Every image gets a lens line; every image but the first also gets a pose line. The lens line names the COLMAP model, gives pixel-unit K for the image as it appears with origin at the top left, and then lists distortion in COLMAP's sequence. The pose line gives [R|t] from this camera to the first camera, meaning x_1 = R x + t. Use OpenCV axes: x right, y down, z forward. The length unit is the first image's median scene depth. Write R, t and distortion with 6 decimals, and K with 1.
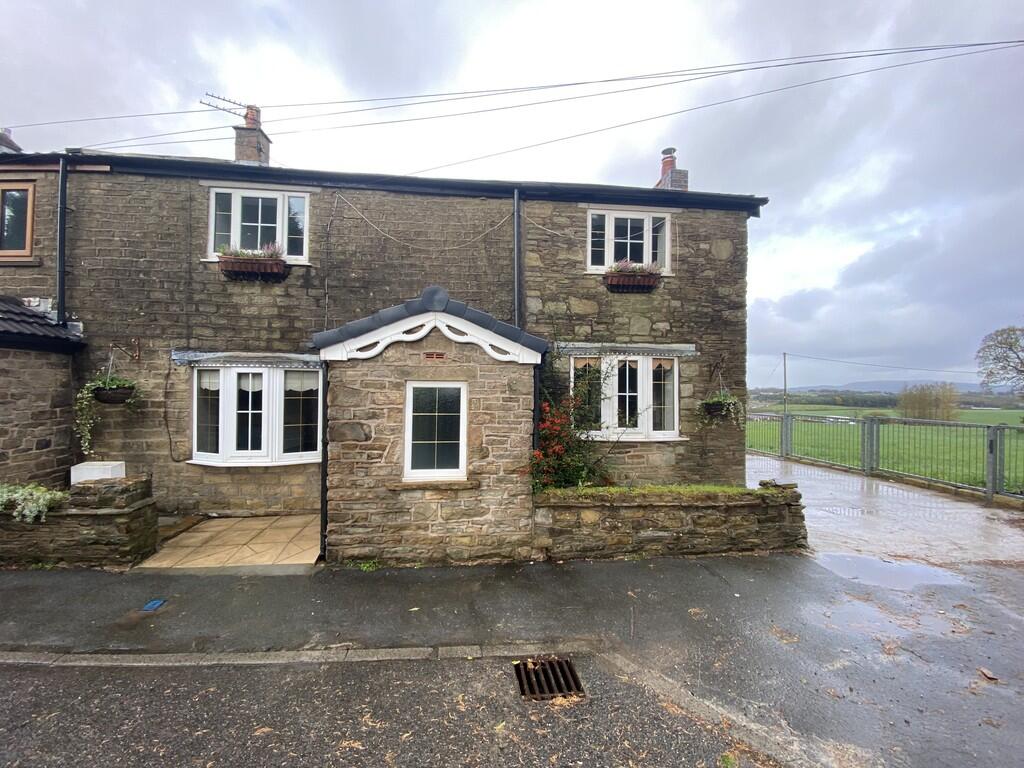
lens RADIAL K [[415.3, 0, 512.0], [0, 415.3, 384.0], [0, 0, 1]] dist [0.012730, -0.000155]
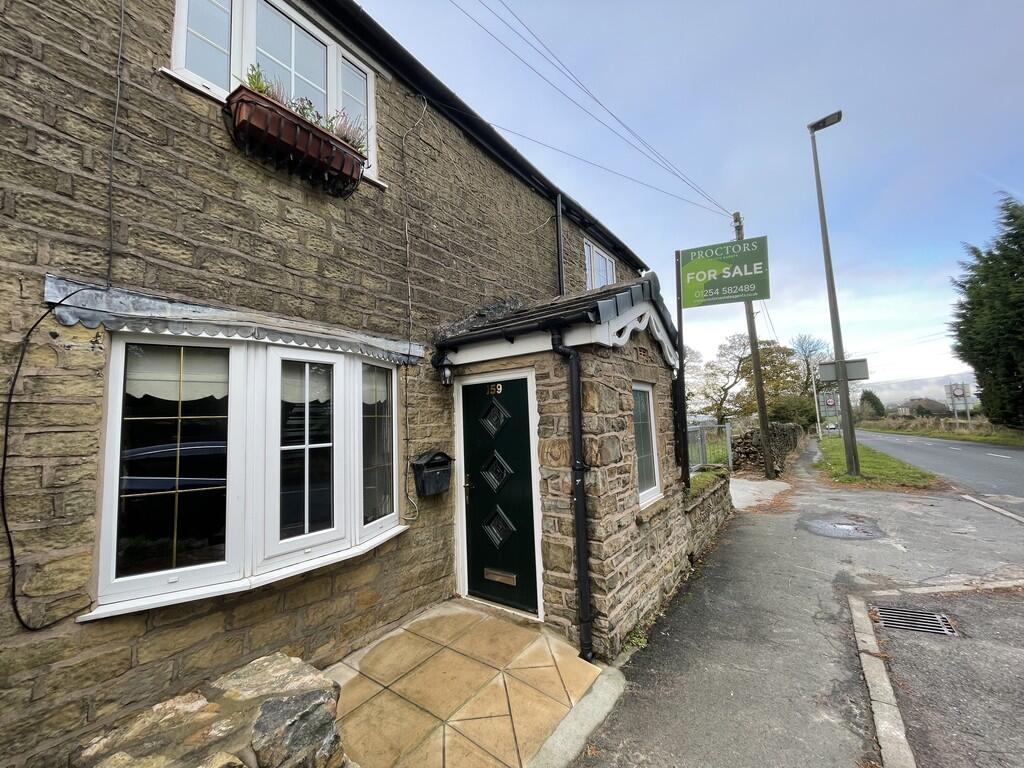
lens RADIAL K [[408.9, 0, 513.1], [0, 408.9, 386.5], [0, 0, 1]] dist [-0.014471, 0.005838]
pose [[0.661185, 0.033111, 0.749492, -0.726564], [0.041813, 0.995846, -0.080881, 0.041311], [-0.749056, 0.084816, 0.657054, 0.477309]]
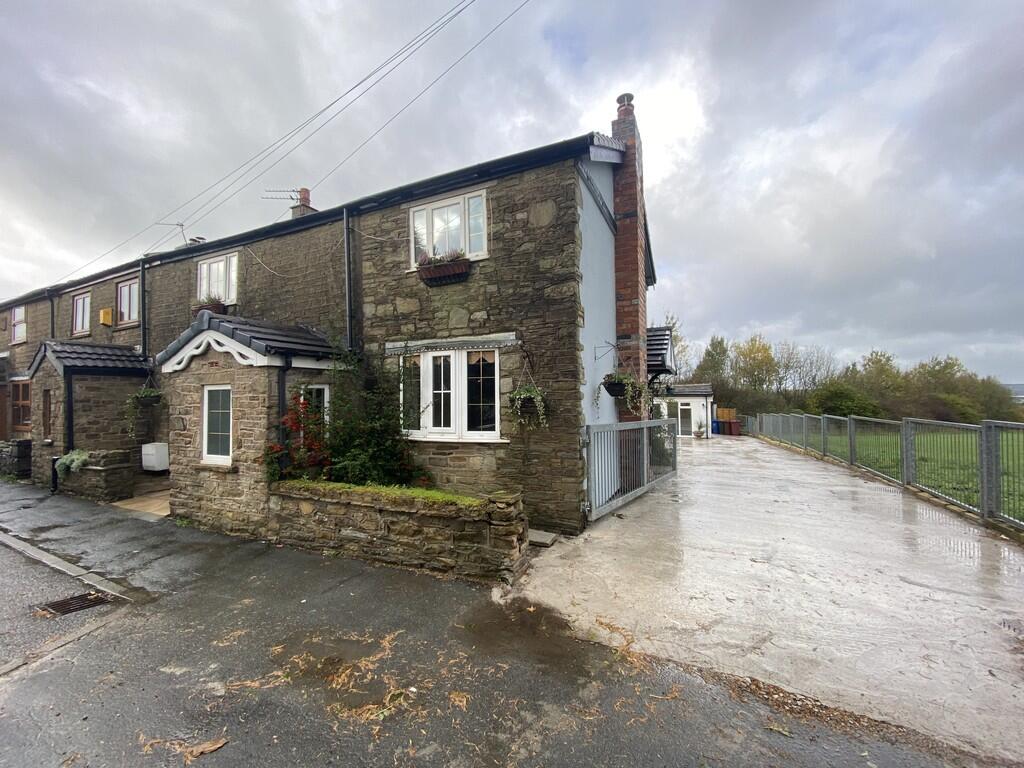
lens RADIAL K [[407.6, 0, 506.8], [0, 407.6, 387.9], [0, 0, 1]] dist [0.001228, -0.000188]
pose [[0.868765, -0.033732, -0.494074, 0.865464], [0.029362, 0.999431, -0.016605, 0.035309], [0.494353, -0.000081, 0.869261, 0.267766]]
